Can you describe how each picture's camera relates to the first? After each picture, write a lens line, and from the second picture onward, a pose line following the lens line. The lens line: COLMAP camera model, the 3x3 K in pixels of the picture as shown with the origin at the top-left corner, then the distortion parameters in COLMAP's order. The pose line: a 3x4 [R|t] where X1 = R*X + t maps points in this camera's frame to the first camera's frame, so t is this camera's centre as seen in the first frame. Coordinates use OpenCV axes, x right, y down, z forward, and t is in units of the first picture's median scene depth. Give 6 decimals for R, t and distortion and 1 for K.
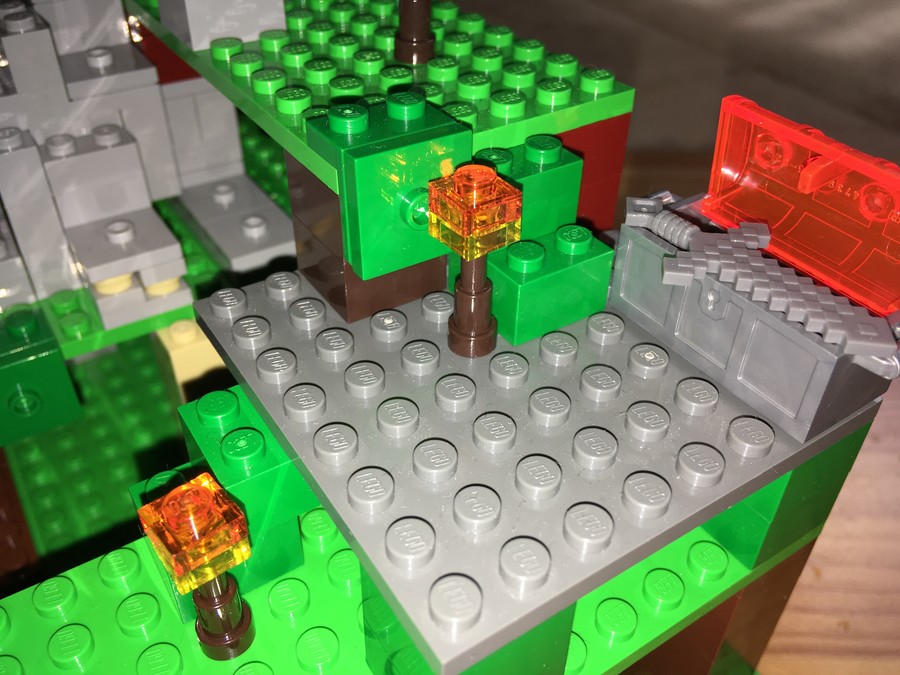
lens RADIAL K [[791.2, 0, 445.3], [0, 791.2, 336.8], [0, 0, 1]] dist [0.102631, -0.186969]
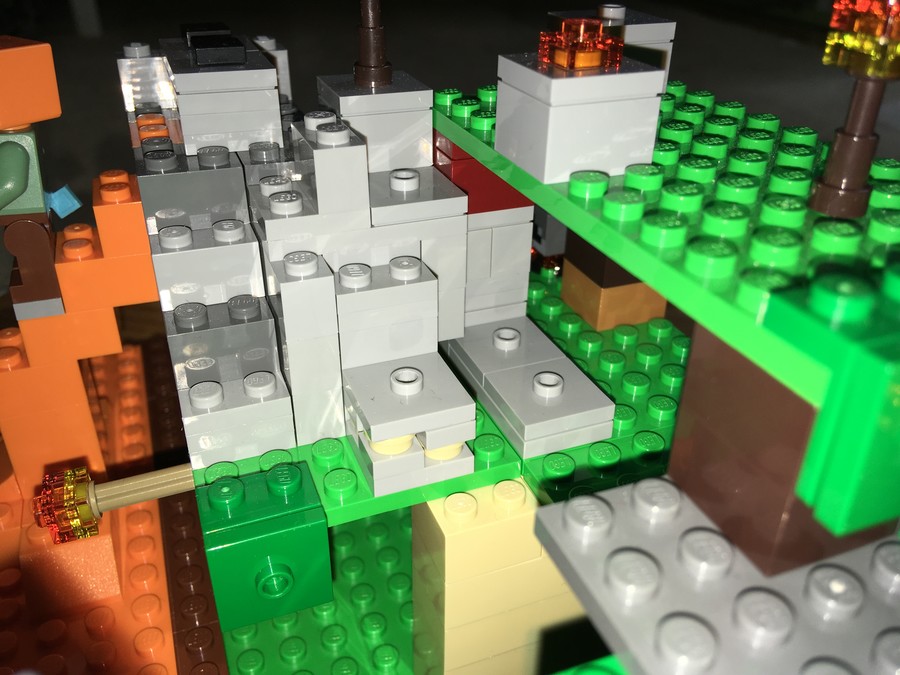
lens RADIAL K [[762.8, 0, 450.0], [0, 762.8, 337.5], [0, 0, 1]] dist [0.137519, -0.328883]
pose [[0.981505, 0.101738, -0.162164, -0.235925], [-0.123221, 0.984032, -0.128440, -0.078680], [0.146507, 0.146047, 0.978369, 0.214473]]
